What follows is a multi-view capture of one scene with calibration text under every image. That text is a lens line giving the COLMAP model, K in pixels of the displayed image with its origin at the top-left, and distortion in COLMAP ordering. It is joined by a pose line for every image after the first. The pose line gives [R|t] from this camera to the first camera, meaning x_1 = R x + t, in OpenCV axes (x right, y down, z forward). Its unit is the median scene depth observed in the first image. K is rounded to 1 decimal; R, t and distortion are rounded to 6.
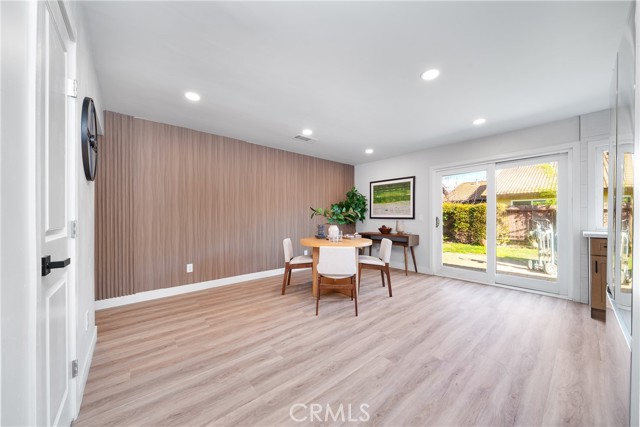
lens RADIAL K [[230.0, 0, 319.0], [0, 230.0, 216.2], [0, 0, 1]] dist [-0.002673, -0.000030]
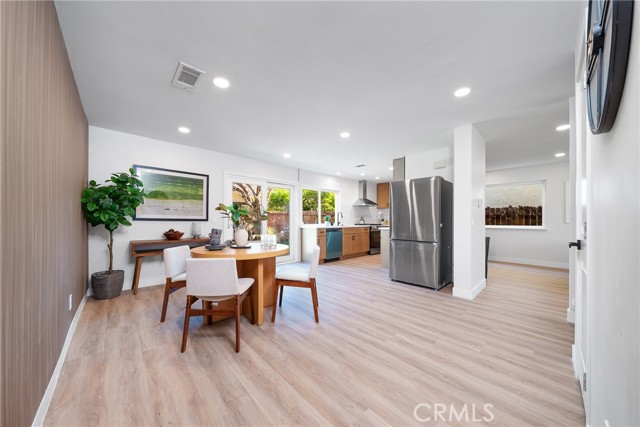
lens RADIAL K [[217.7, 0, 325.8], [0, 217.7, 219.9], [0, 0, 1]] dist [0.003087, 0.000014]
pose [[-0.068581, -0.003260, 0.997640, -1.049670], [-0.011259, 0.999934, 0.002494, 0.003814], [-0.997582, -0.011062, -0.068613, 1.188339]]
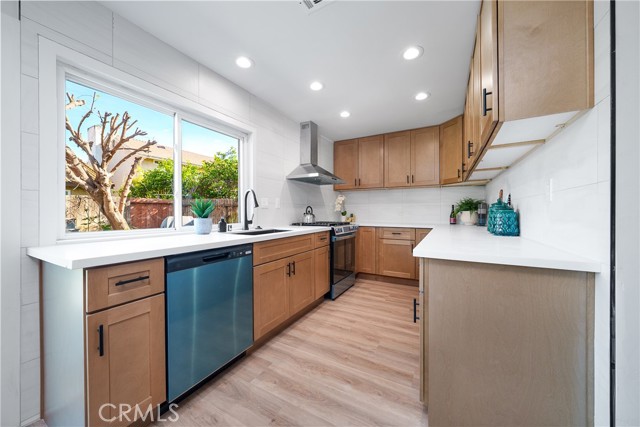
lens RADIAL K [[230.0, 0, 317.7], [0, 230.0, 212.0], [0, 0, 1]] dist [-0.002673, -0.000030]
pose [[-0.336182, 0.000836, 0.941797, 0.782964], [-0.006268, 0.999975, -0.003125, 0.001751], [-0.941776, -0.006954, -0.336168, 0.860275]]
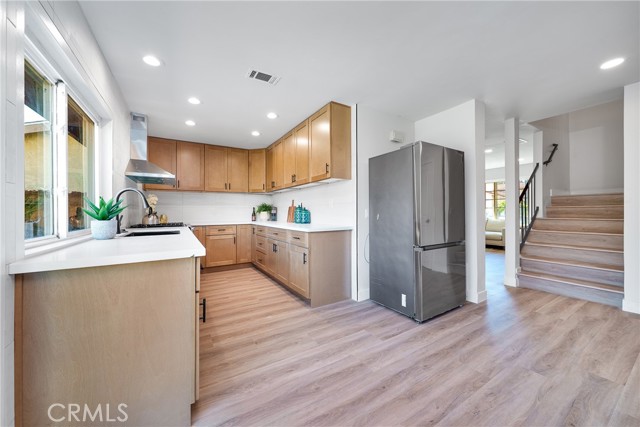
lens RADIAL K [[230.0, 0, 320.5], [0, 230.0, 212.4], [0, 0, 1]] dist [-0.002673, -0.000030]
pose [[-0.985632, 0.008300, 0.168700, 0.944349], [0.007715, 0.999962, -0.004122, 0.007636], [-0.168728, -0.002761, -0.985659, 1.603763]]
